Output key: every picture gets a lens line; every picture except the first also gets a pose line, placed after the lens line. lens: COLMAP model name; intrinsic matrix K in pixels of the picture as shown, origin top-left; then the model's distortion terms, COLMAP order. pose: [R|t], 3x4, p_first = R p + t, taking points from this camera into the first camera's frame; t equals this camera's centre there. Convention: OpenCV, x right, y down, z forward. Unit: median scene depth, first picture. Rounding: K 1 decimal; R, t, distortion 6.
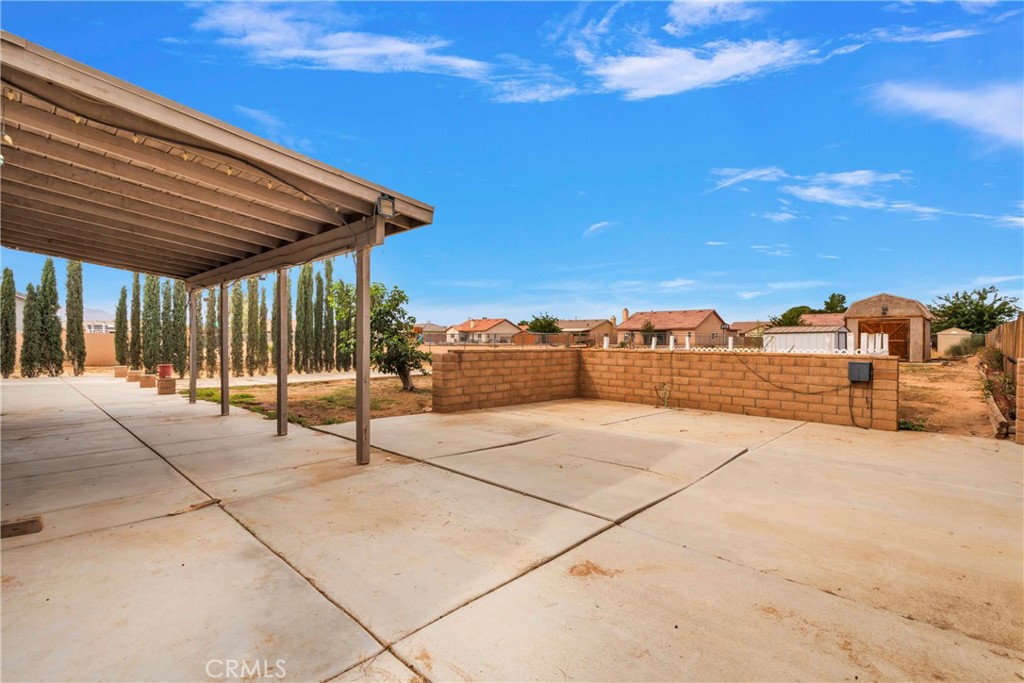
lens RADIAL K [[480.5, 0, 520.6], [0, 480.5, 343.8], [0, 0, 1]] dist [0.001704, 0.000303]
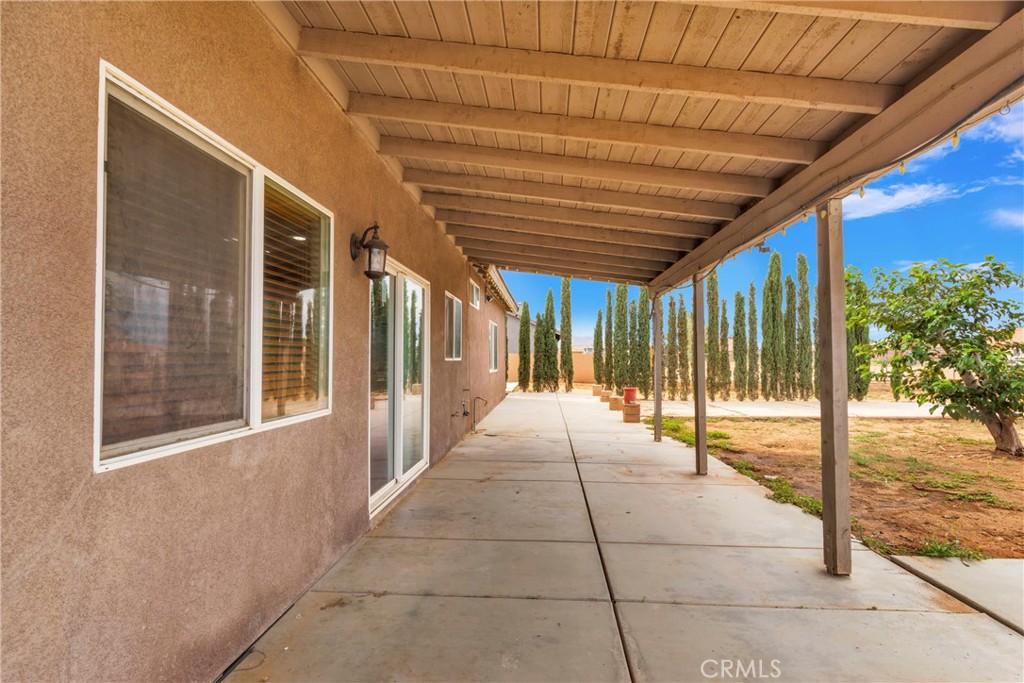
lens RADIAL K [[496.8, 0, 517.0], [0, 496.8, 340.7], [0, 0, 1]] dist [0.001090, 0.000514]
pose [[0.646124, -0.032365, -0.762546, -0.109247], [-0.002617, 0.999001, -0.044619, -0.000826], [0.763228, 0.030825, 0.645394, 0.156285]]
